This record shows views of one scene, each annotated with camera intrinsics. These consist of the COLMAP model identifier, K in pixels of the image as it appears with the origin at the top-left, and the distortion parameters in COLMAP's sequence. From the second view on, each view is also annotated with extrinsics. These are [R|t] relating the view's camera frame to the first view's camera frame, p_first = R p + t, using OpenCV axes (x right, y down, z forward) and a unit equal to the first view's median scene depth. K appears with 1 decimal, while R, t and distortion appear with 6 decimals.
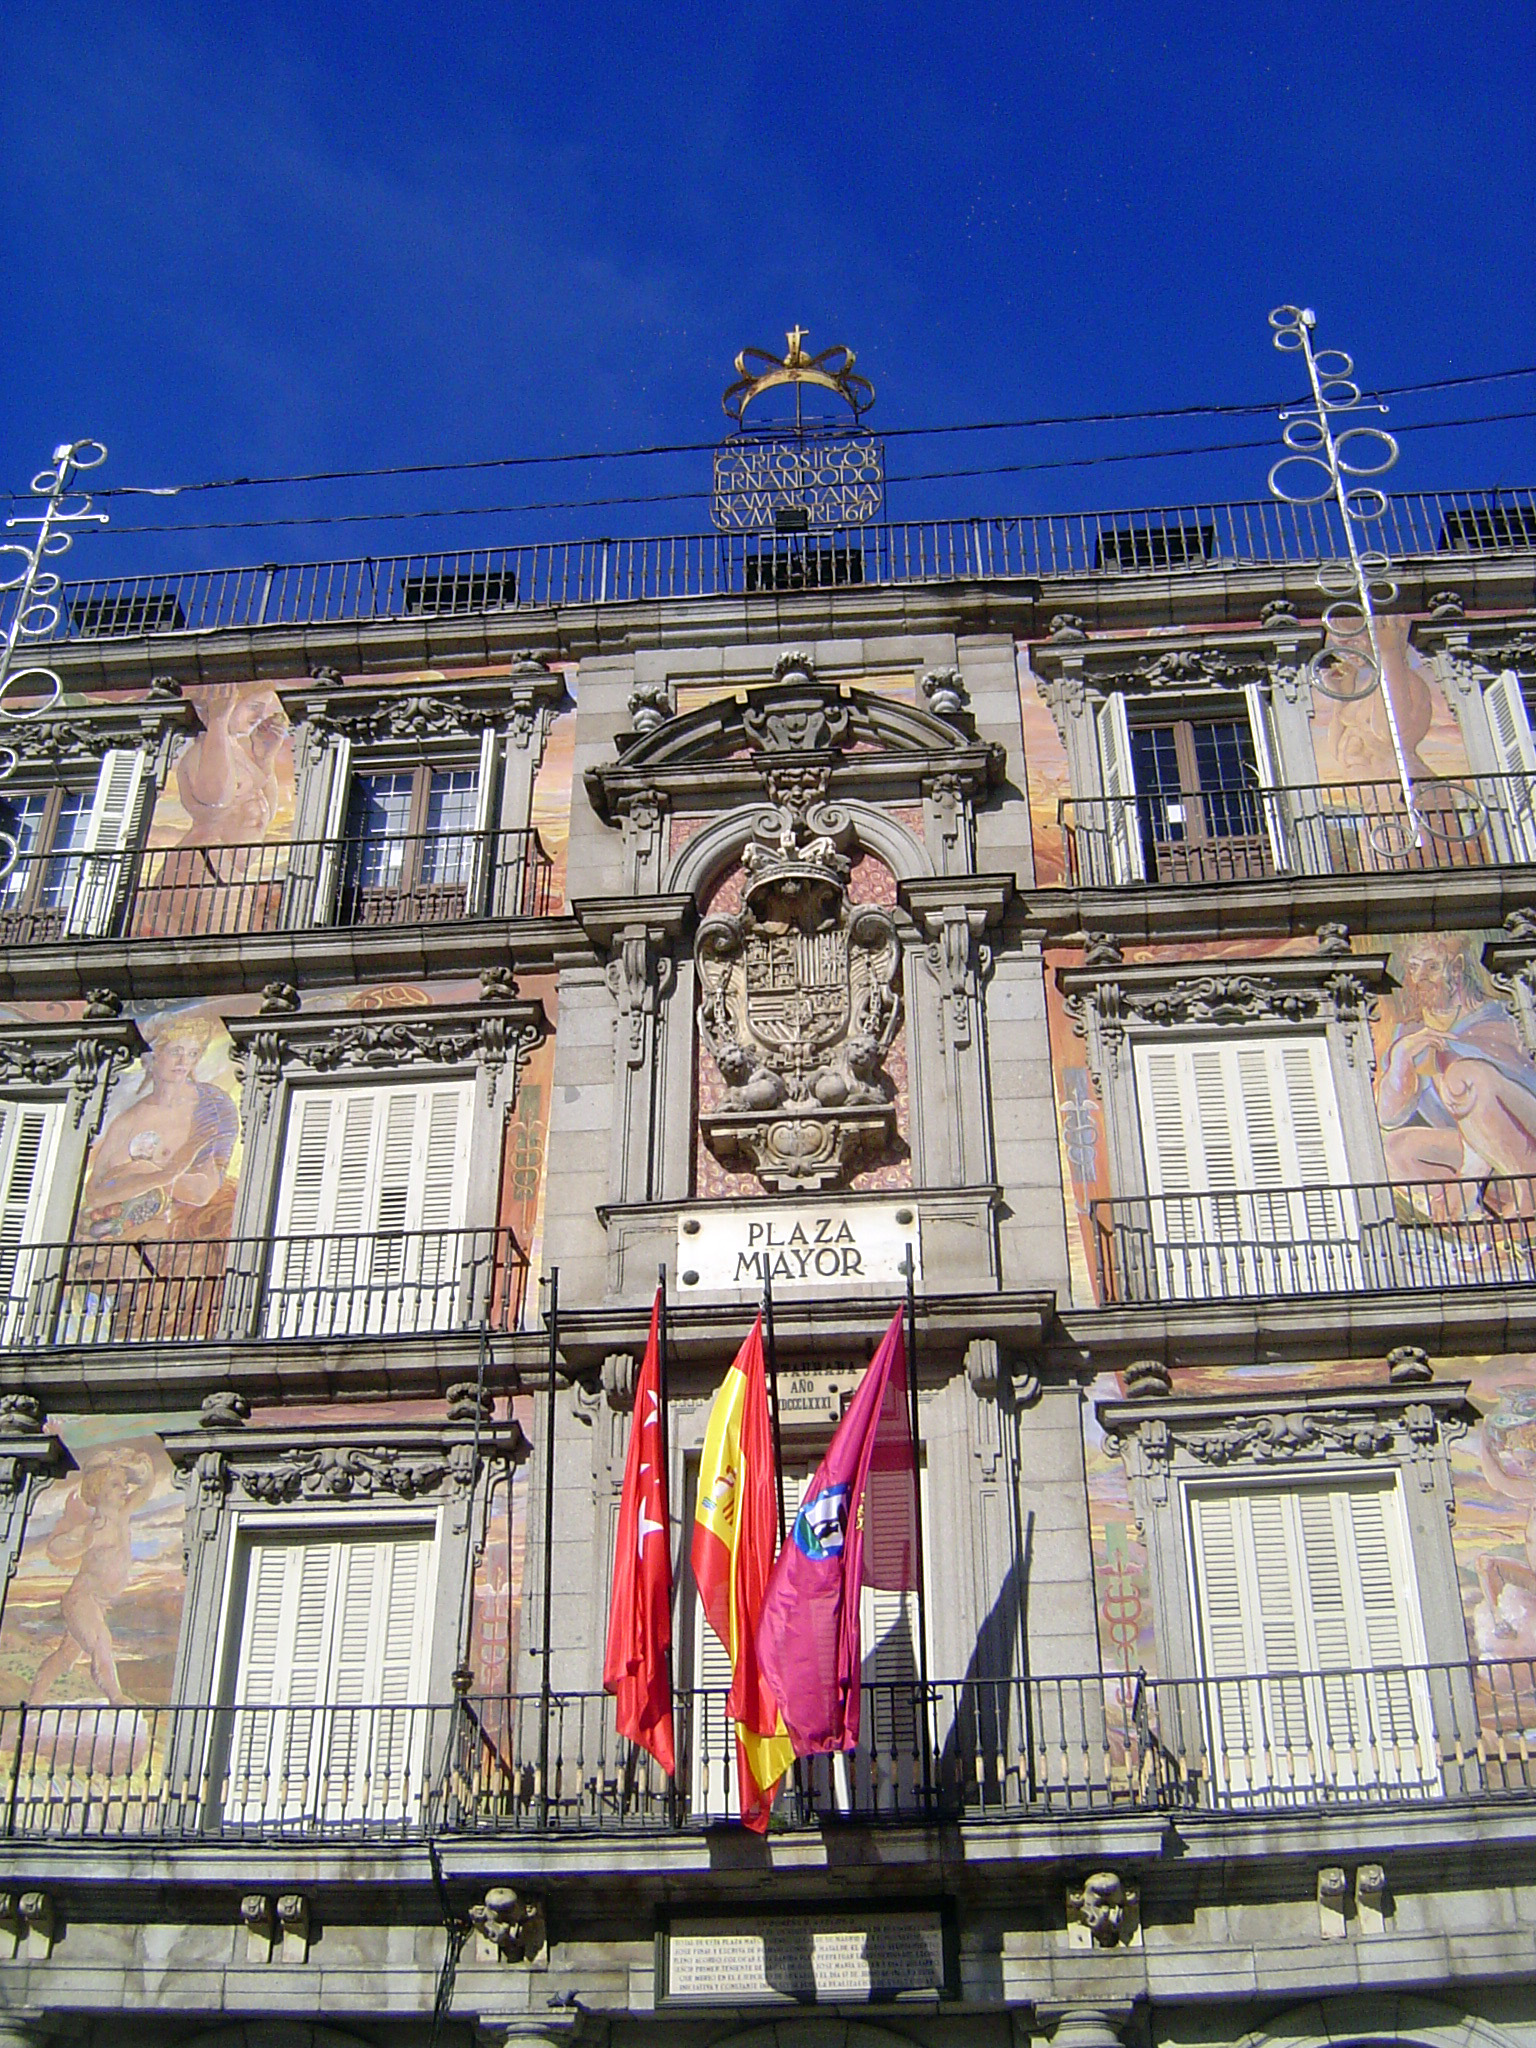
lens RADIAL K [[2380.3, 0, 768.2], [0, 2380.3, 935.1], [0, 0, 1]] dist [-0.068960, -0.102257]
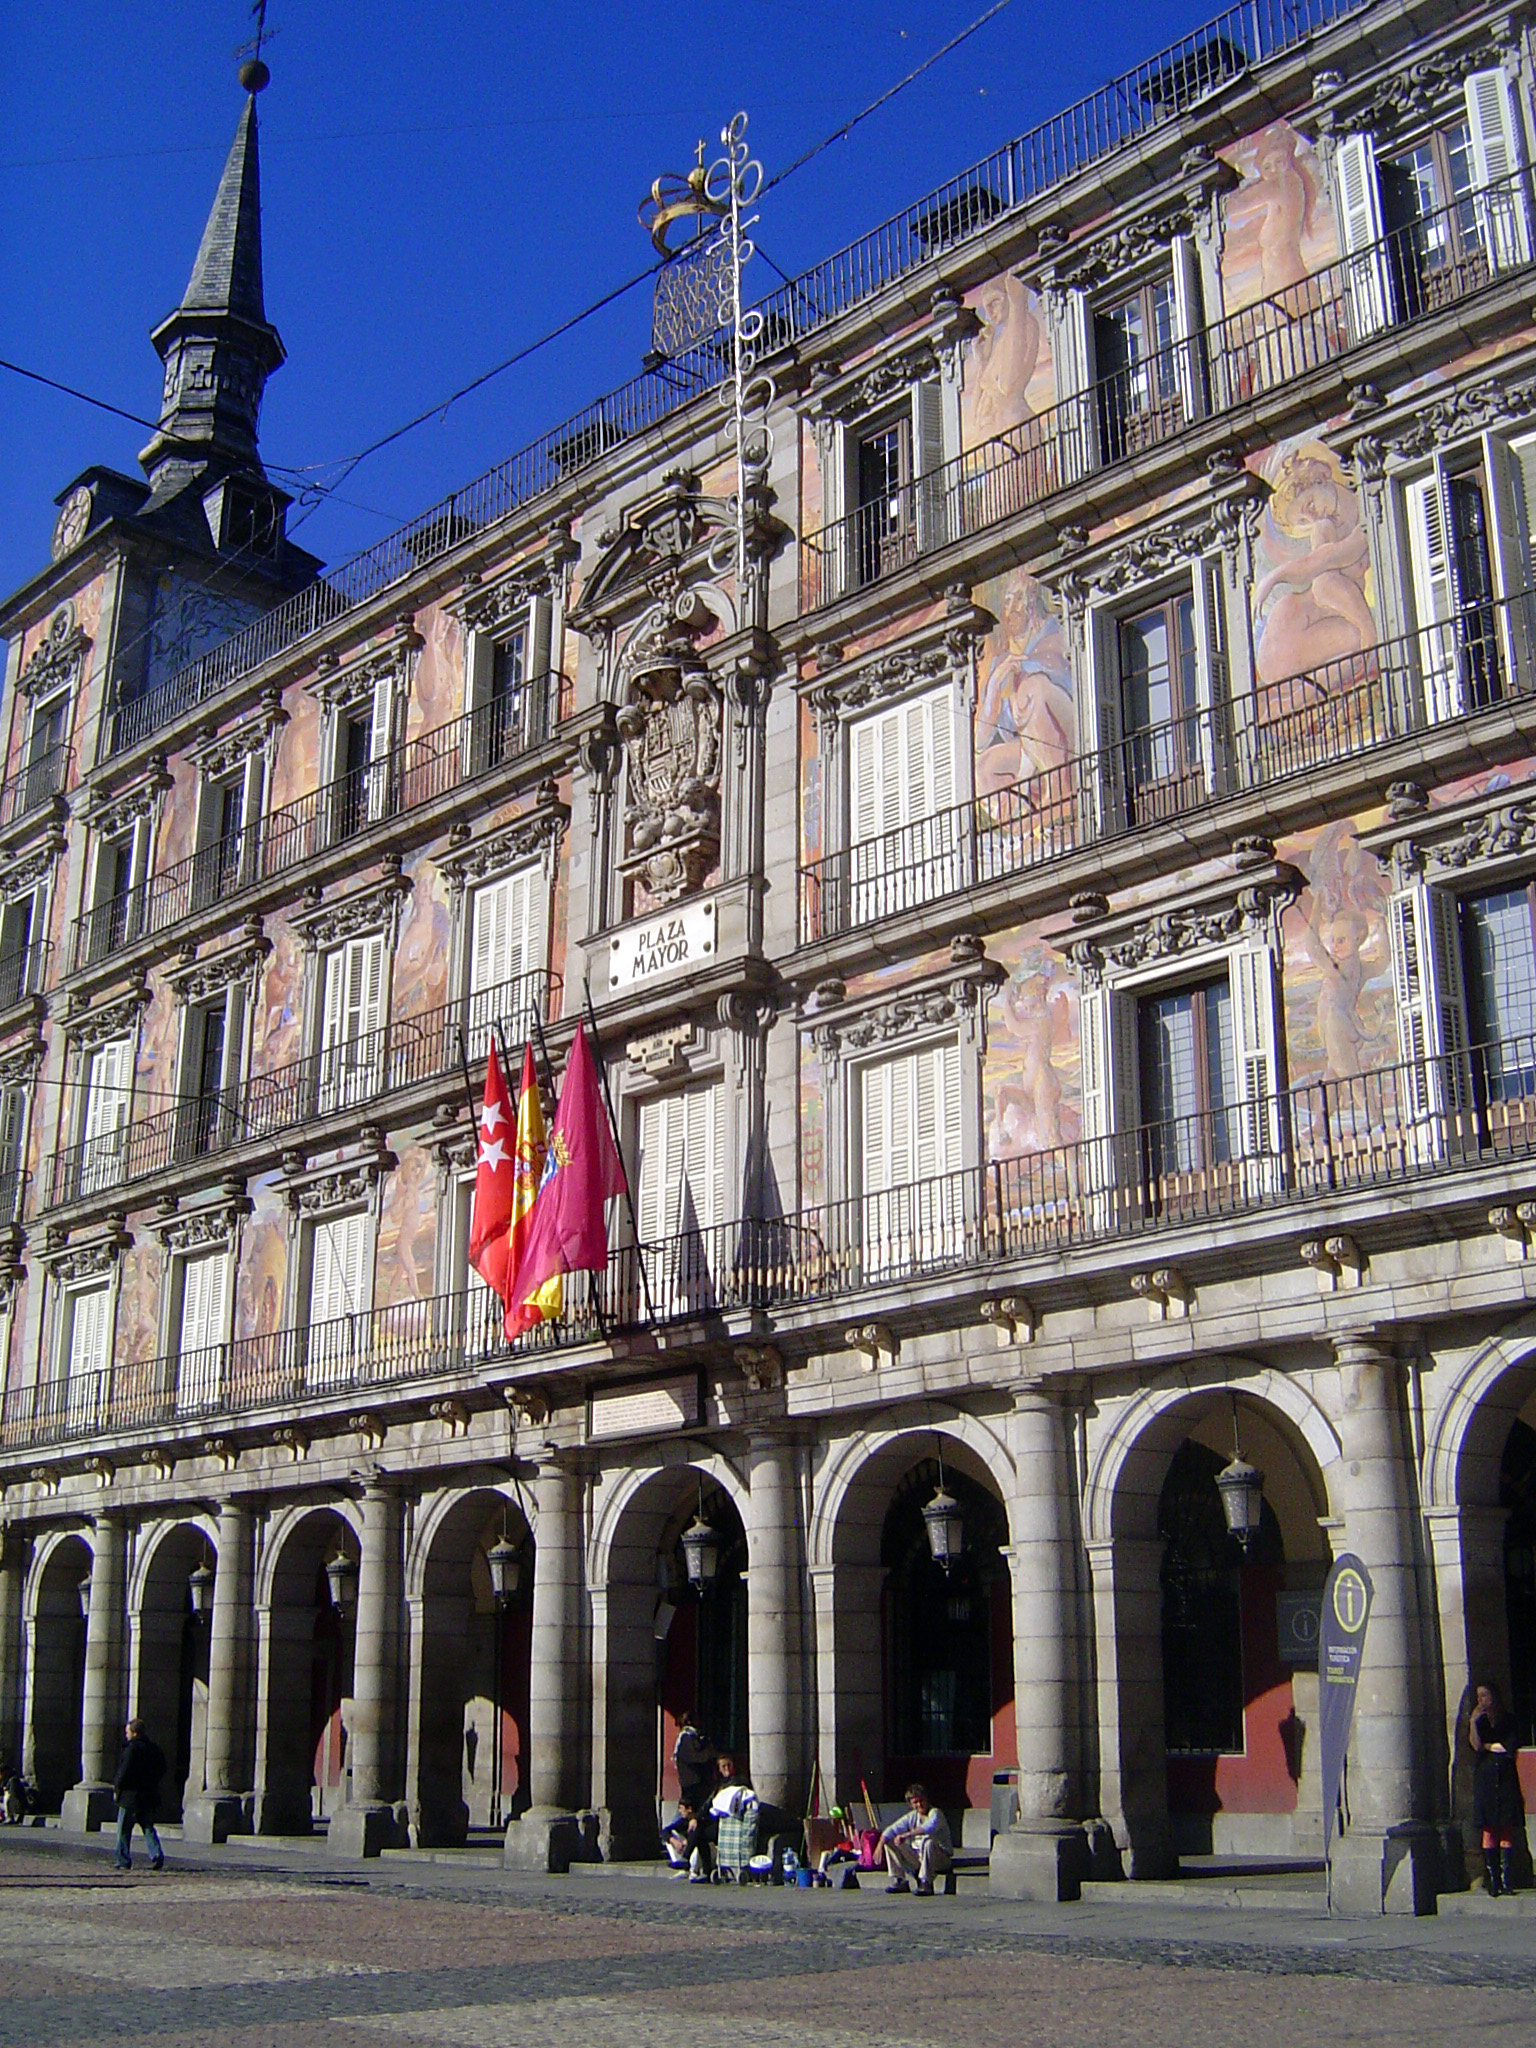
lens RADIAL K [[2302.9, 0, 768.0], [0, 2302.9, 1024.0], [0, 0, 1]] dist [-0.069139, -0.045887]
pose [[0.747858, -0.198963, -0.633342, 0.887111], [0.389857, 0.903819, 0.176415, -0.047680], [0.537326, -0.378846, 0.753496, -0.060042]]
